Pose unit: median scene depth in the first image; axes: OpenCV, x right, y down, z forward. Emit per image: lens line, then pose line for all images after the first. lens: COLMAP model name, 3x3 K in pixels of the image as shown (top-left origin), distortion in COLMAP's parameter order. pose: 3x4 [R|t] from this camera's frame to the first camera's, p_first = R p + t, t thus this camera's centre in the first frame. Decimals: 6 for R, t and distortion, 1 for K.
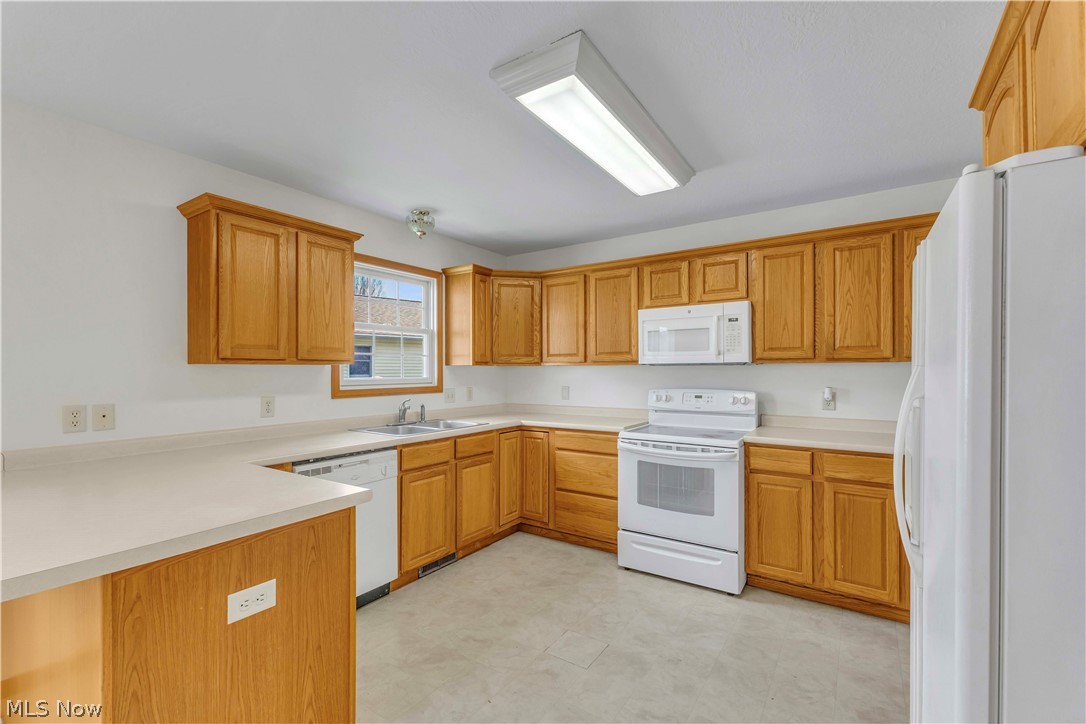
lens RADIAL K [[467.8, 0, 540.4], [0, 467.8, 368.1], [0, 0, 1]] dist [0.009403, -0.001444]
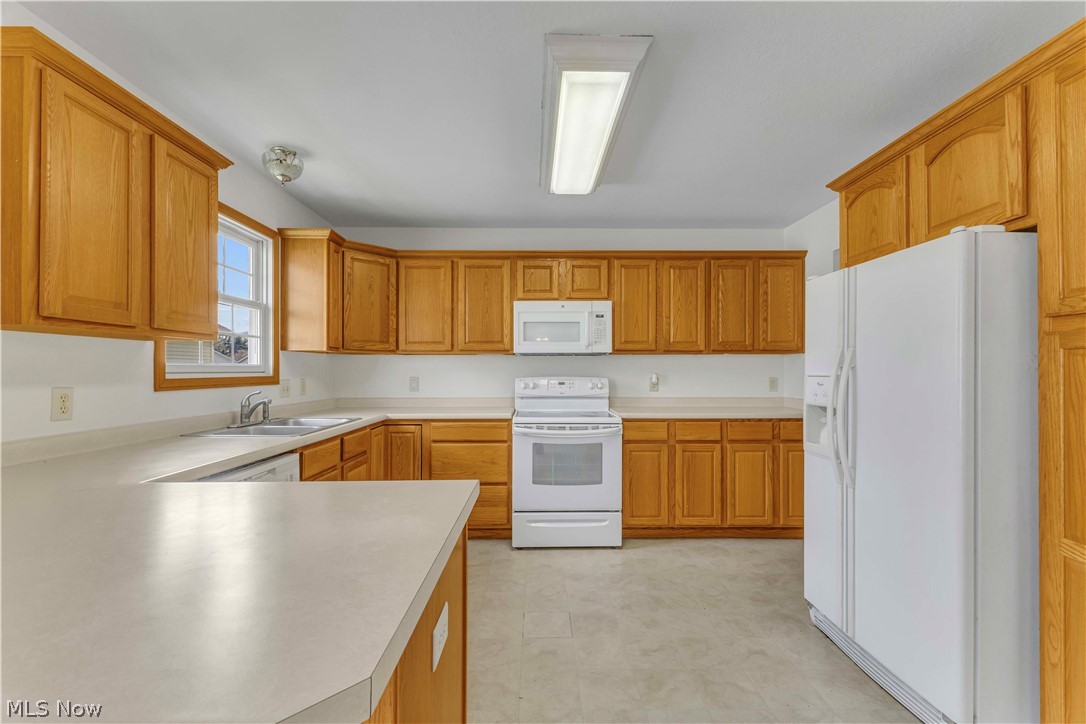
lens RADIAL K [[467.8, 0, 541.4], [0, 467.8, 366.6], [0, 0, 1]] dist [0.009403, -0.001444]
pose [[0.820939, 0.007225, 0.570971, -0.379751], [-0.004907, 0.999972, -0.005600, 0.031159], [-0.570995, 0.001795, 0.820951, 0.123790]]
